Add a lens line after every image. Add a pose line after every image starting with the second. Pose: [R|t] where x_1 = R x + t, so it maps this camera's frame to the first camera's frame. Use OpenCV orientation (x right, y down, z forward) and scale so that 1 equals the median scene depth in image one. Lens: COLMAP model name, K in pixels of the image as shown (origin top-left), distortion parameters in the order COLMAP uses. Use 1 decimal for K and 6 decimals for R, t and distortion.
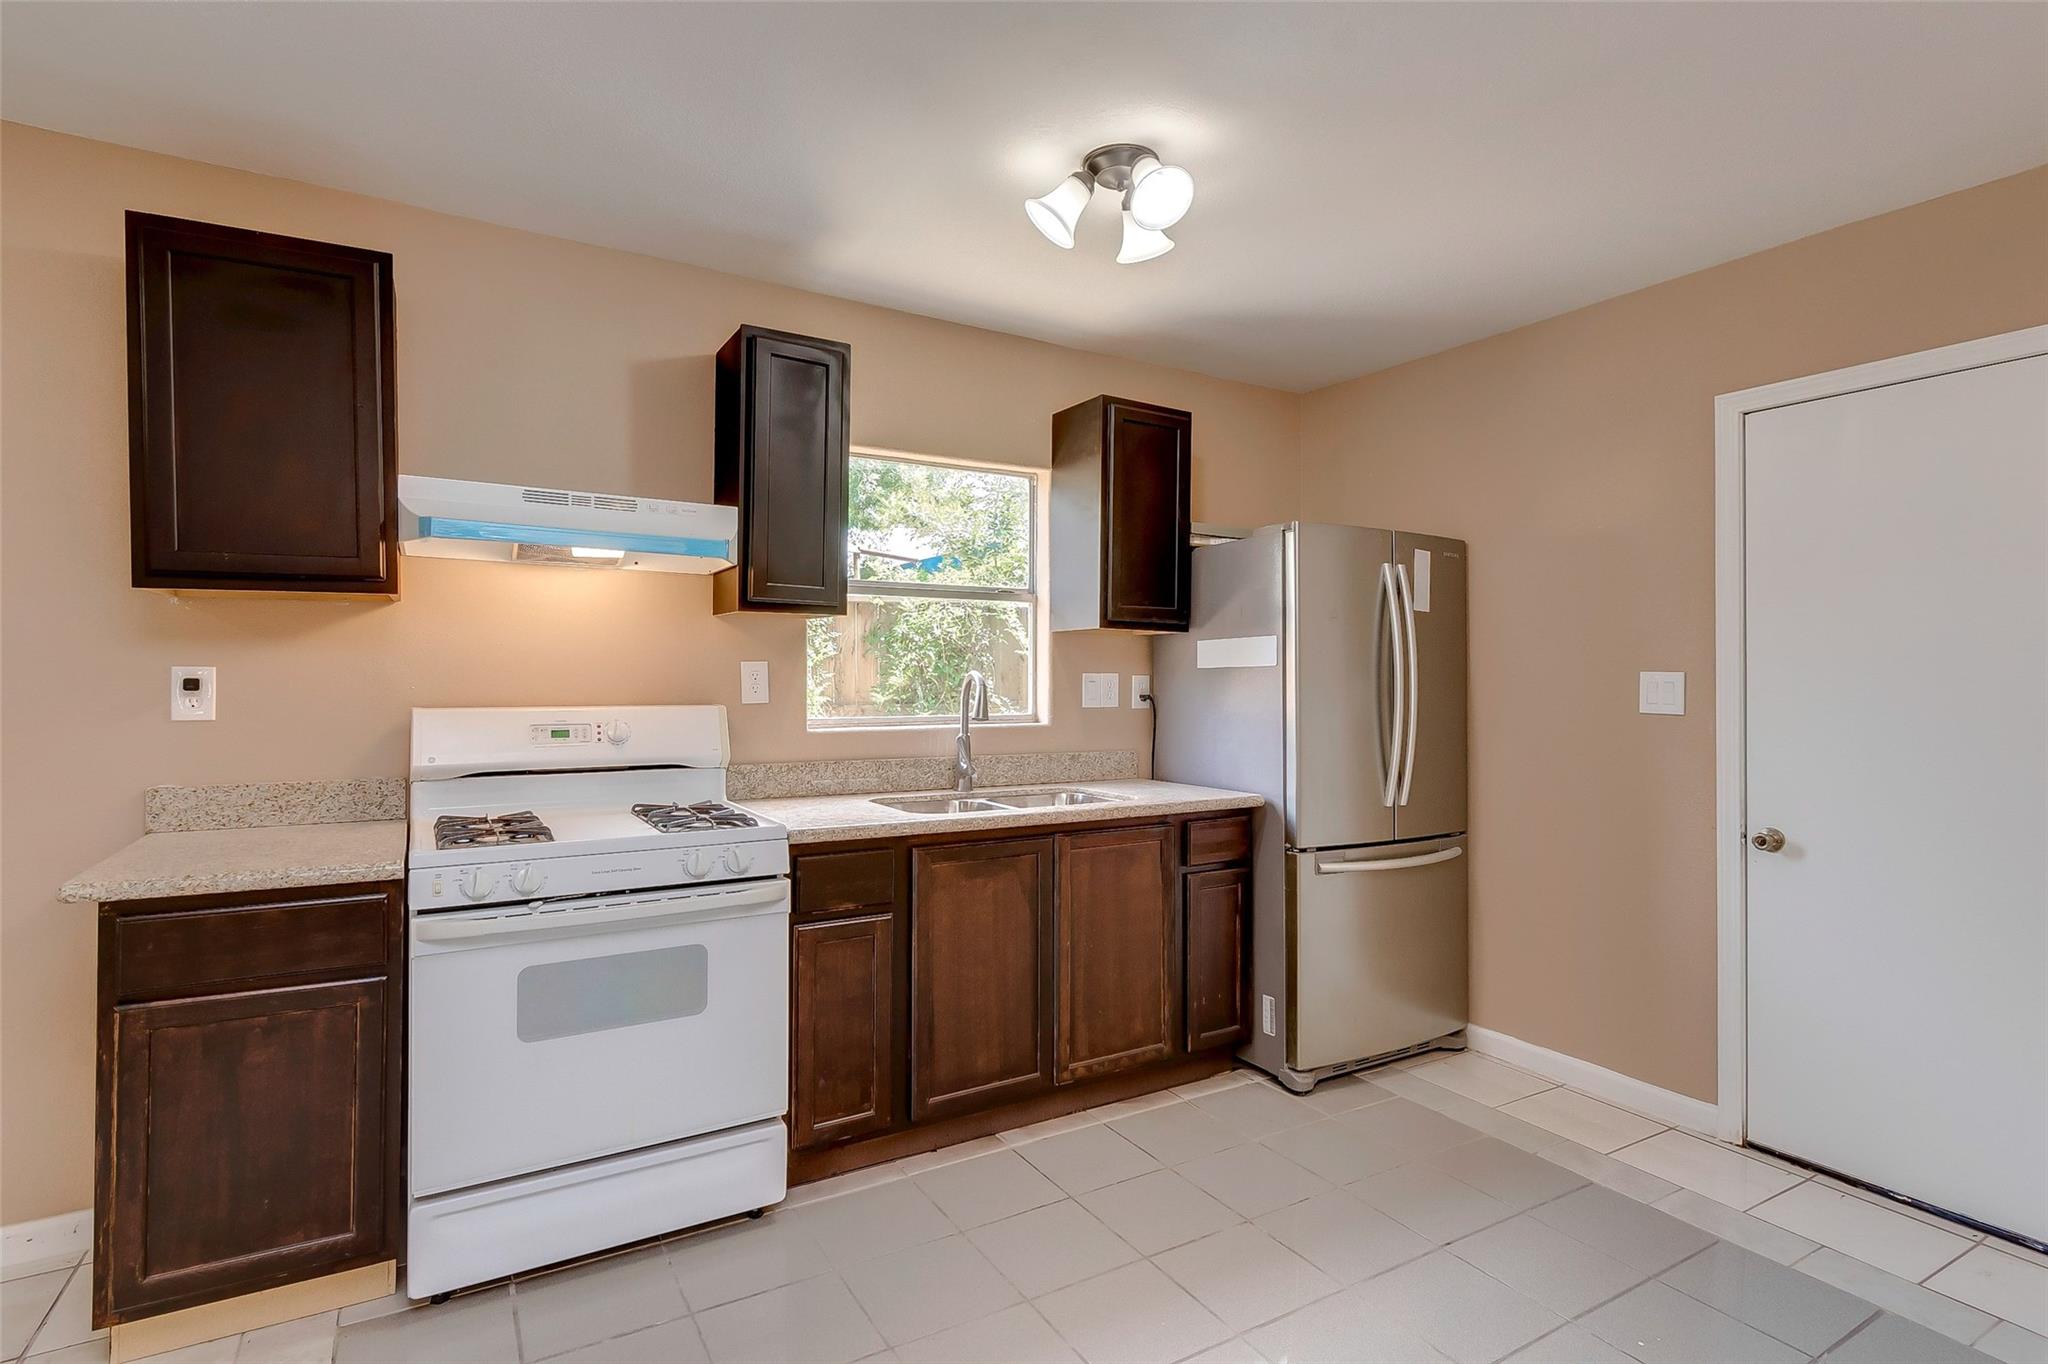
lens RADIAL K [[1017.3, 0, 1030.0], [0, 1017.3, 680.4], [0, 0, 1]] dist [0.000664, 0.000099]
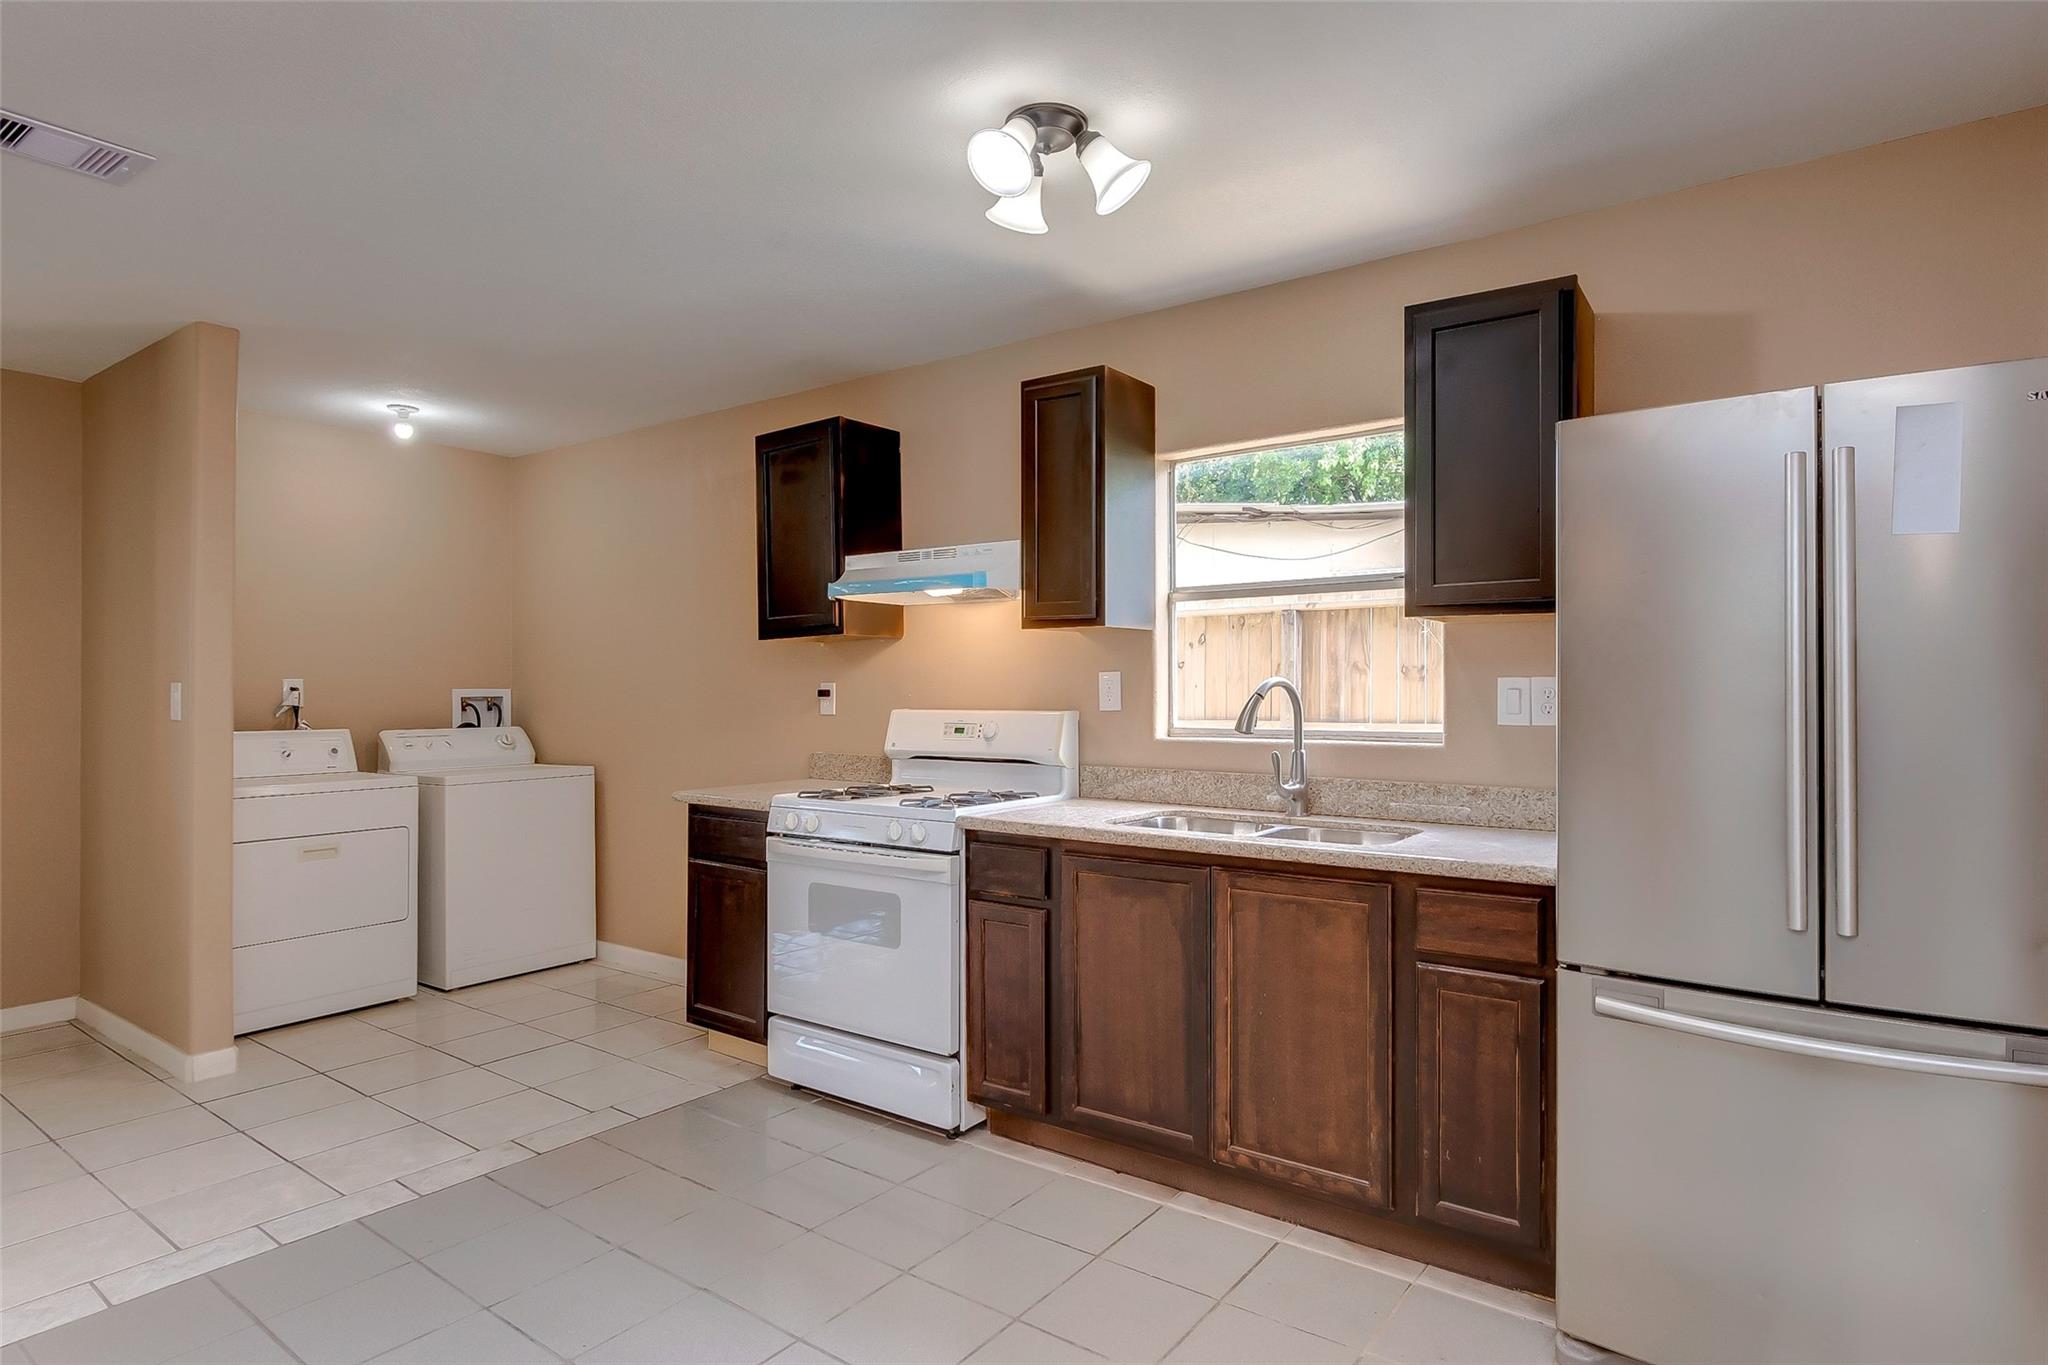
lens RADIAL K [[1098.2, 0, 1024.0], [0, 1098.2, 682.5], [0, 0, 1]] dist [0.001401, -0.000855]
pose [[0.383010, -0.012529, -0.923659, 0.837254], [0.000148, 0.999909, -0.013501, 0.009164], [0.923744, 0.005034, 0.382977, 0.508531]]
